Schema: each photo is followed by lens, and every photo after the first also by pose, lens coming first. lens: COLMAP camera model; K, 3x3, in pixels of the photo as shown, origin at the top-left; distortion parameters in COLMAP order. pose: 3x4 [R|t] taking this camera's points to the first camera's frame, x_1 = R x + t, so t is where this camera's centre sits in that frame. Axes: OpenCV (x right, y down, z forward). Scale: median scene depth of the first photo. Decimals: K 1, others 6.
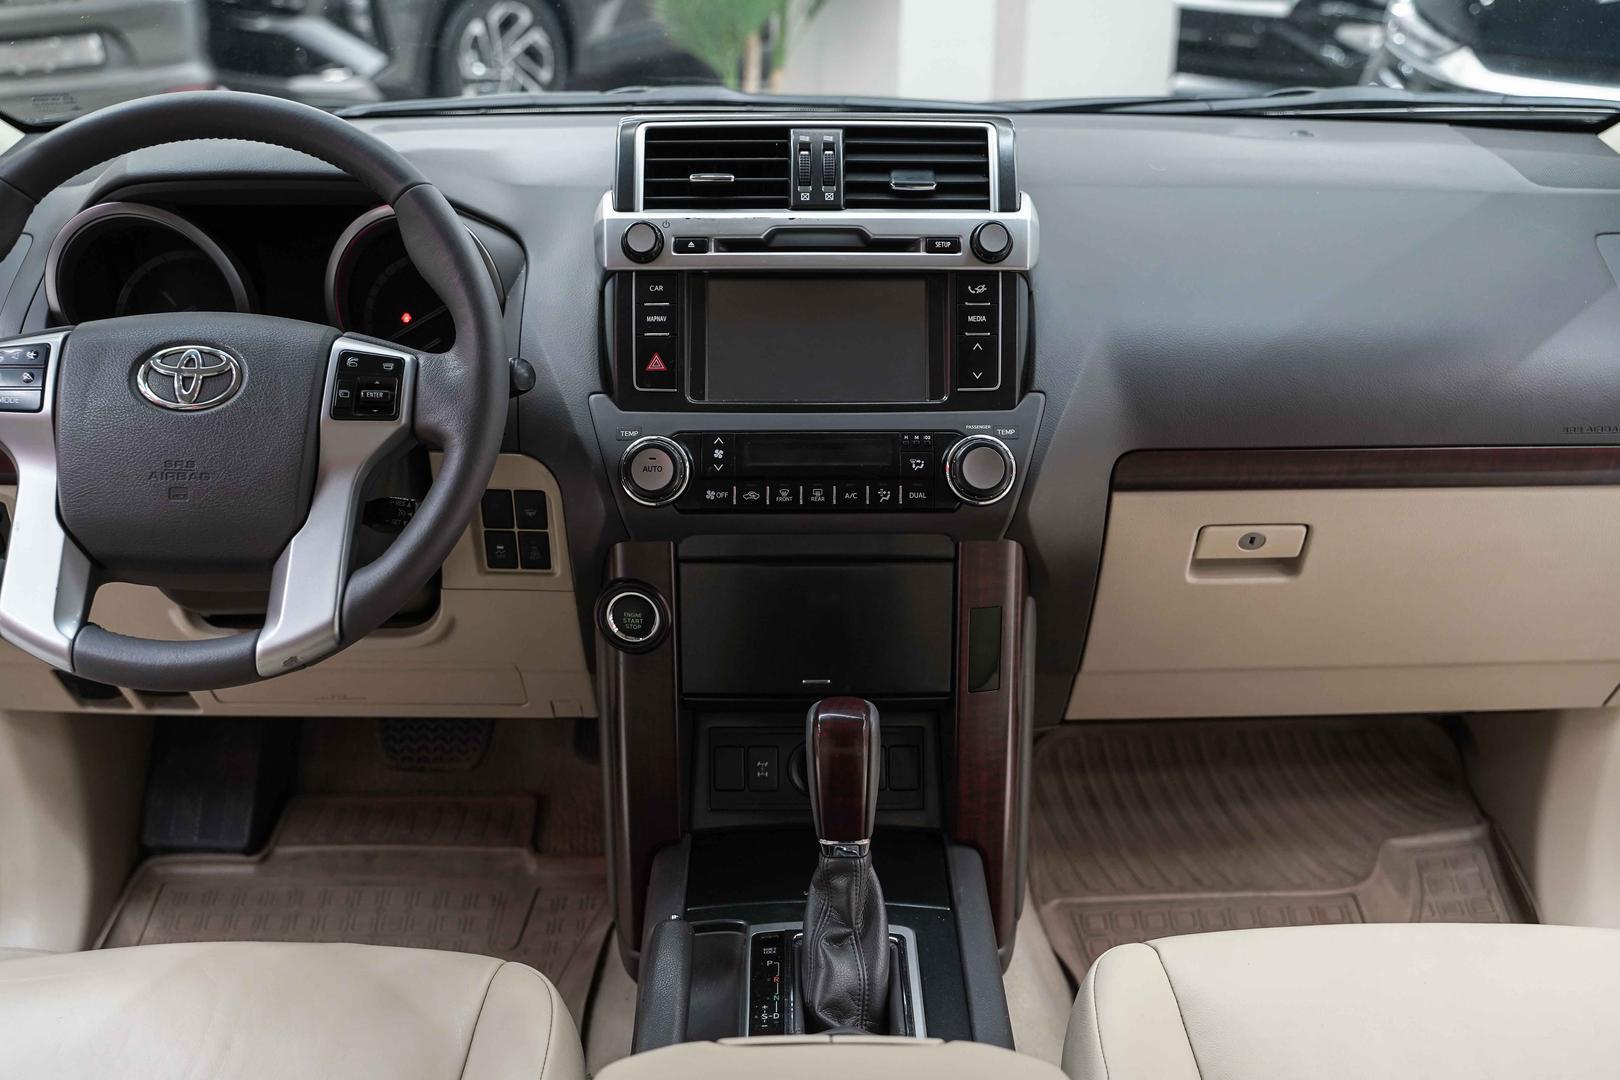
lens RADIAL K [[1775.8, 0, 829.9], [0, 1775.8, 544.7], [0, 0, 1]] dist [0.000945, -0.001739]
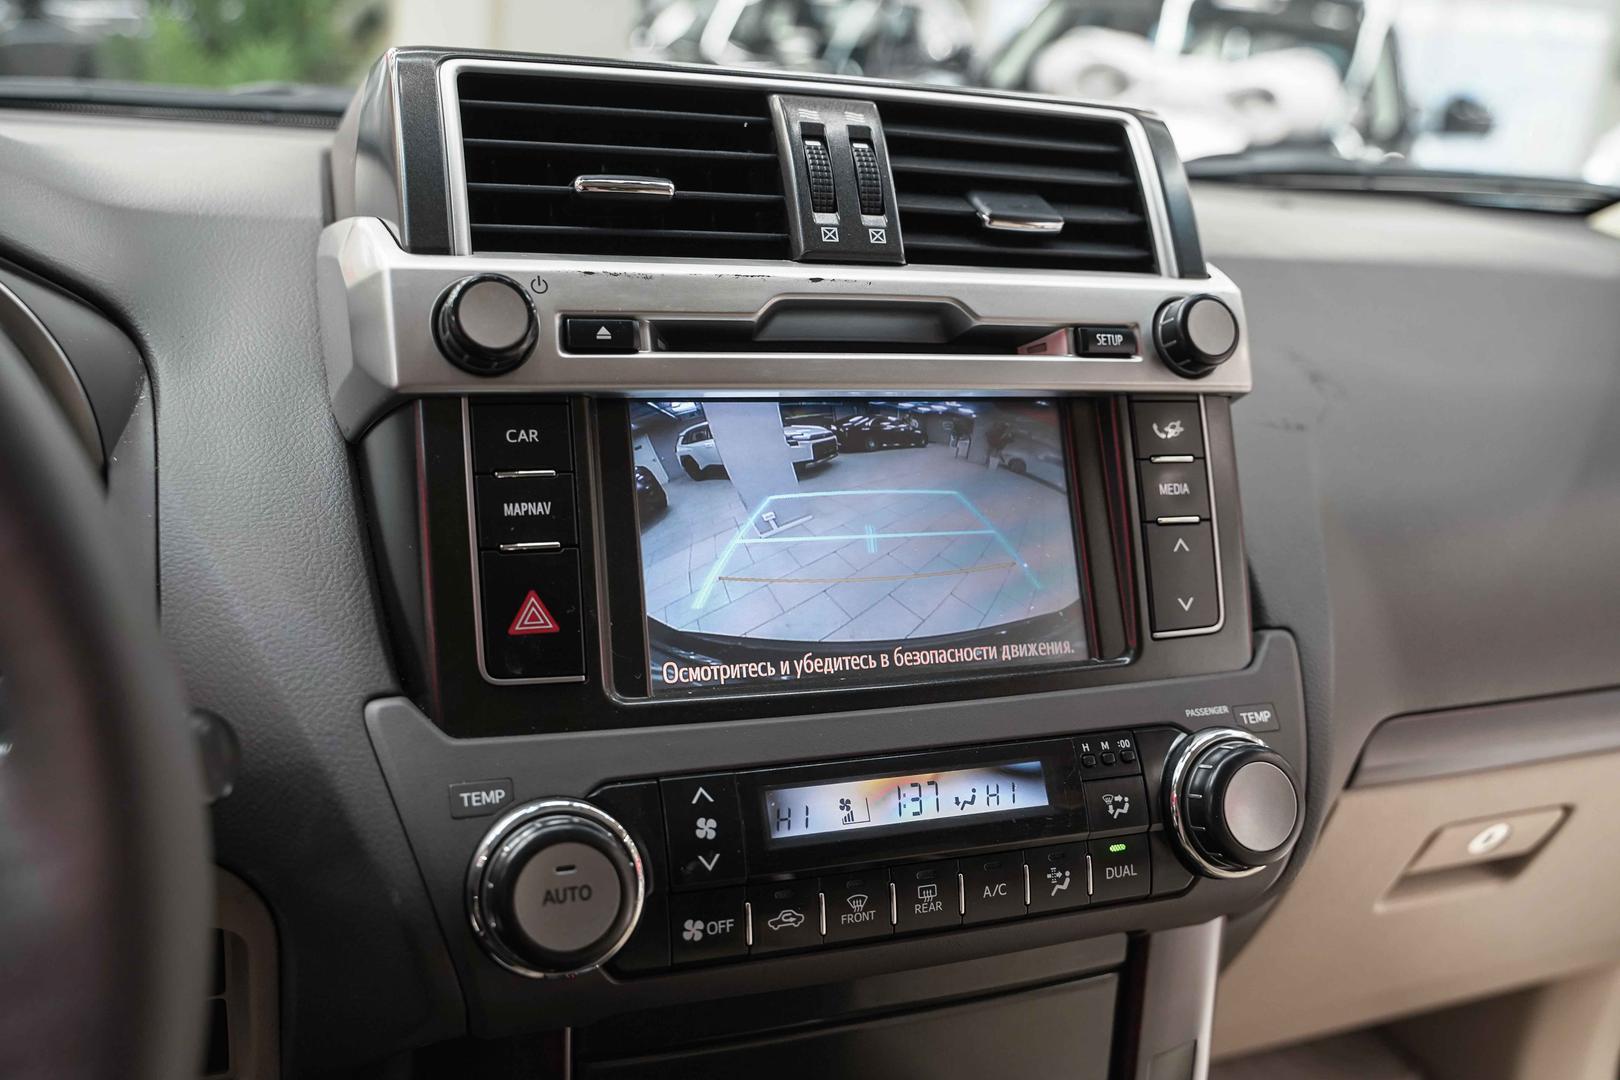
lens RADIAL K [[1458.3, 0, 813.0], [0, 1458.3, 532.2], [0, 0, 1]] dist [-0.010296, -0.000325]
pose [[0.934984, -0.035125, 0.352946, -0.154513], [0.056299, 0.997166, -0.049905, -0.100045], [-0.350193, 0.066531, 0.934312, 0.651433]]
